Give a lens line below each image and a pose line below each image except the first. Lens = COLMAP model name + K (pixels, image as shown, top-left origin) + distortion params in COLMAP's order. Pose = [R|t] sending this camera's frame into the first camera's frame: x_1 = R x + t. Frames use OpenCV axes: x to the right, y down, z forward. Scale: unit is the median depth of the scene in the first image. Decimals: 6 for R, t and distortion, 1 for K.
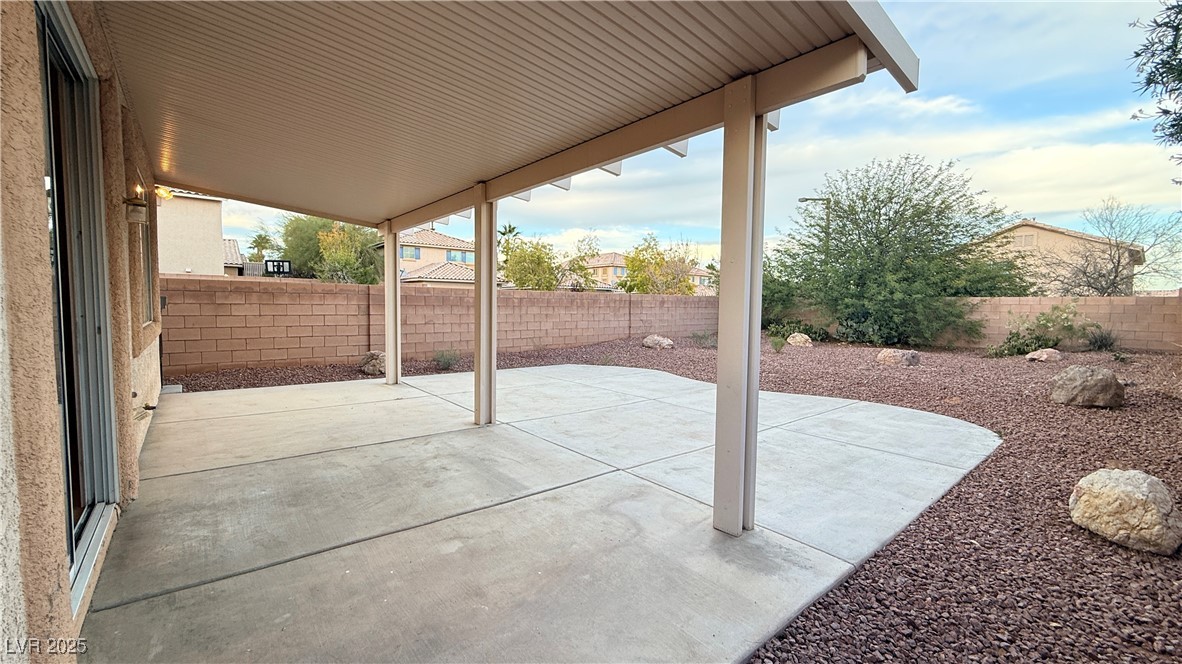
lens RADIAL K [[471.5, 0, 588.4], [0, 471.5, 332.0], [0, 0, 1]] dist [0.004763, -0.000160]
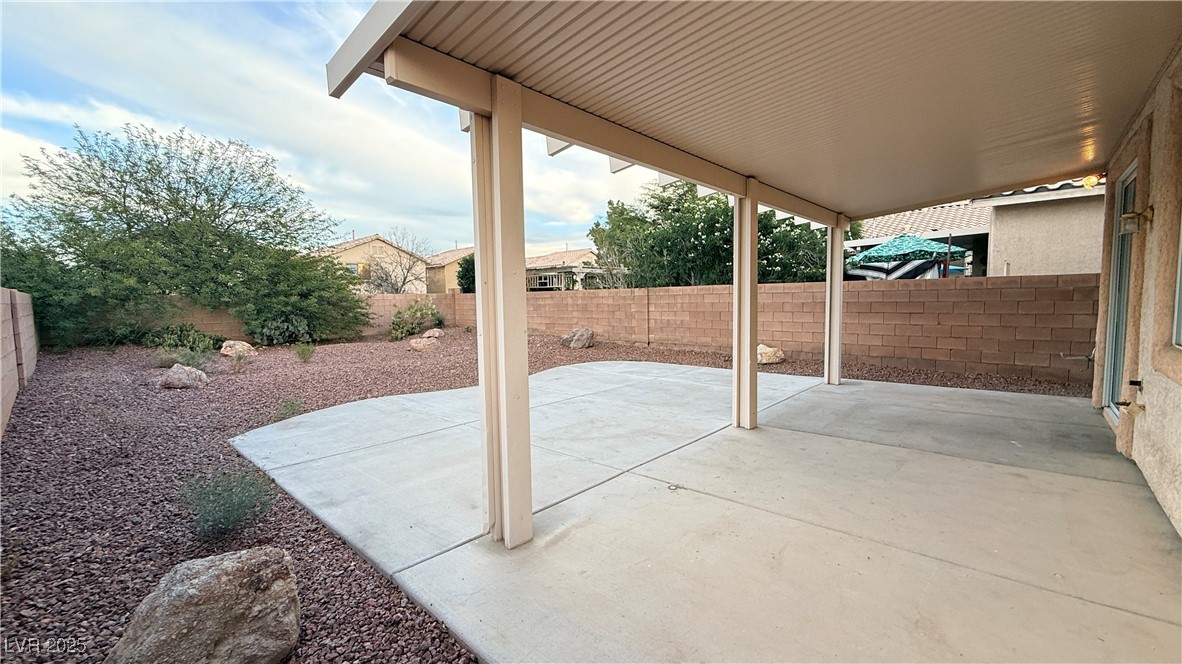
lens RADIAL K [[471.5, 0, 588.4], [0, 471.5, 332.0], [0, 0, 1]] dist [0.004763, -0.000160]
pose [[-0.129337, -0.084845, 0.987964, -0.955619], [0.069883, 0.993075, 0.094432, -0.097088], [-0.989135, 0.081256, -0.122512, 1.214782]]
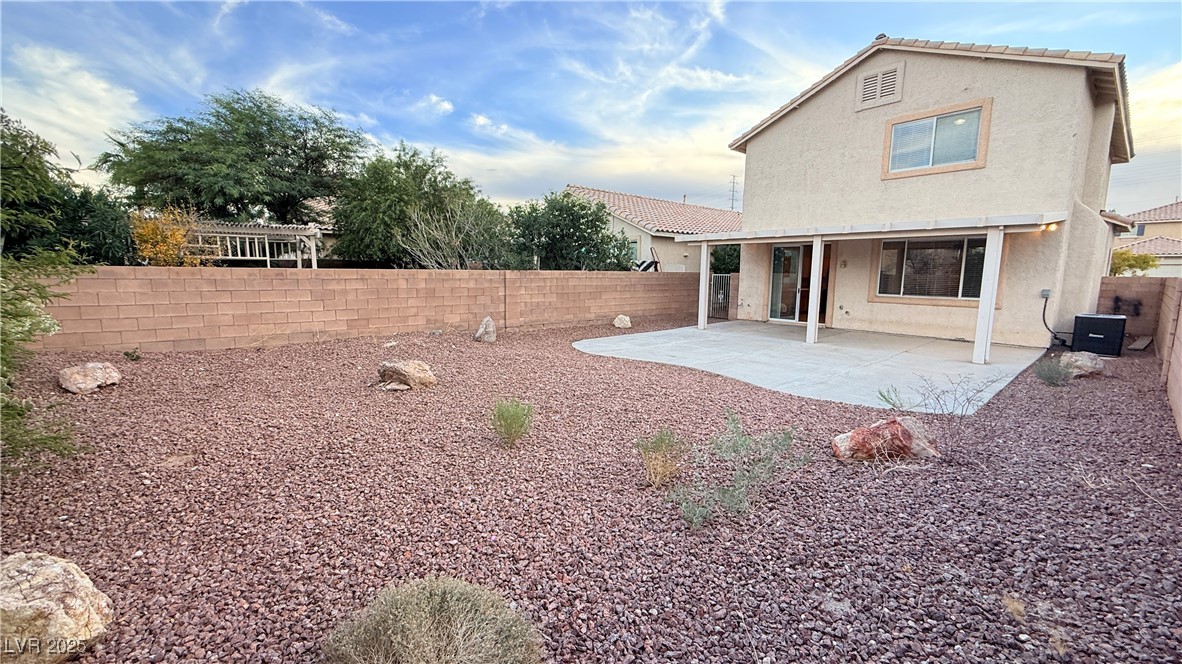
lens RADIAL K [[475.6, 0, 597.7], [0, 475.6, 329.0], [0, 0, 1]] dist [0.033774, -0.007765]
pose [[-0.998869, -0.022773, -0.041729, 0.728540], [-0.029917, 0.983302, 0.179506, -0.198794], [0.036944, 0.180552, -0.982871, 2.657460]]
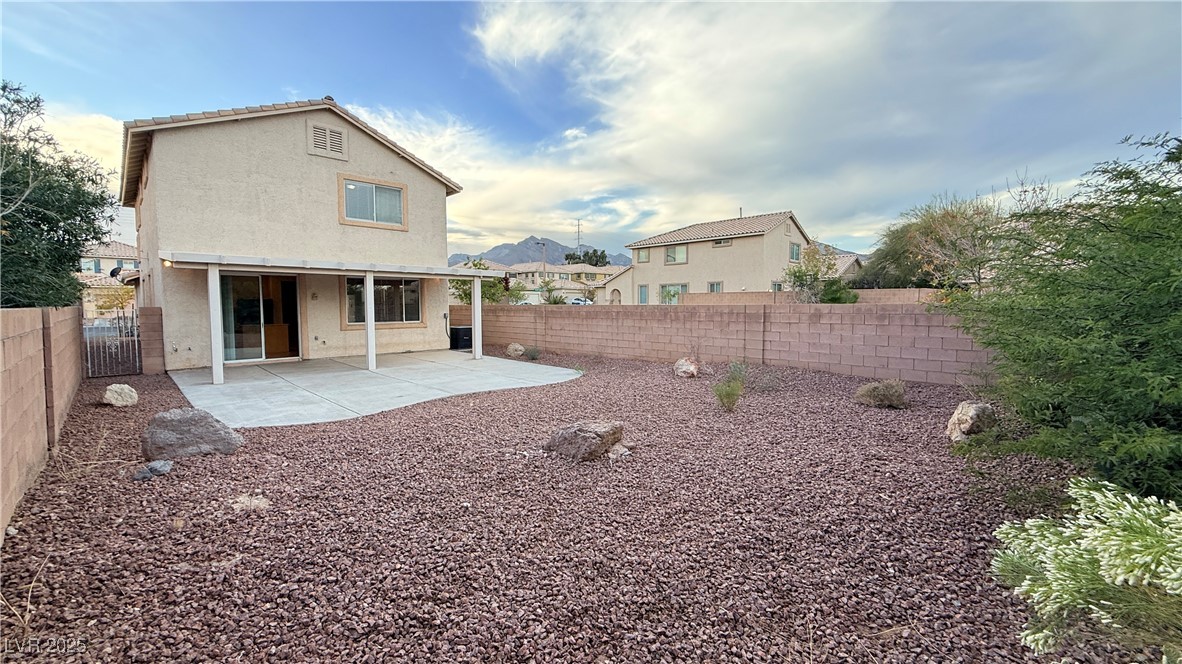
lens RADIAL K [[471.5, 0, 588.4], [0, 471.5, 332.0], [0, 0, 1]] dist [0.004763, -0.000160]
pose [[0.094836, 0.045257, -0.994464, 1.873114], [-0.054805, 0.997688, 0.040178, -0.123471], [0.993983, 0.050692, 0.097097, 1.571295]]
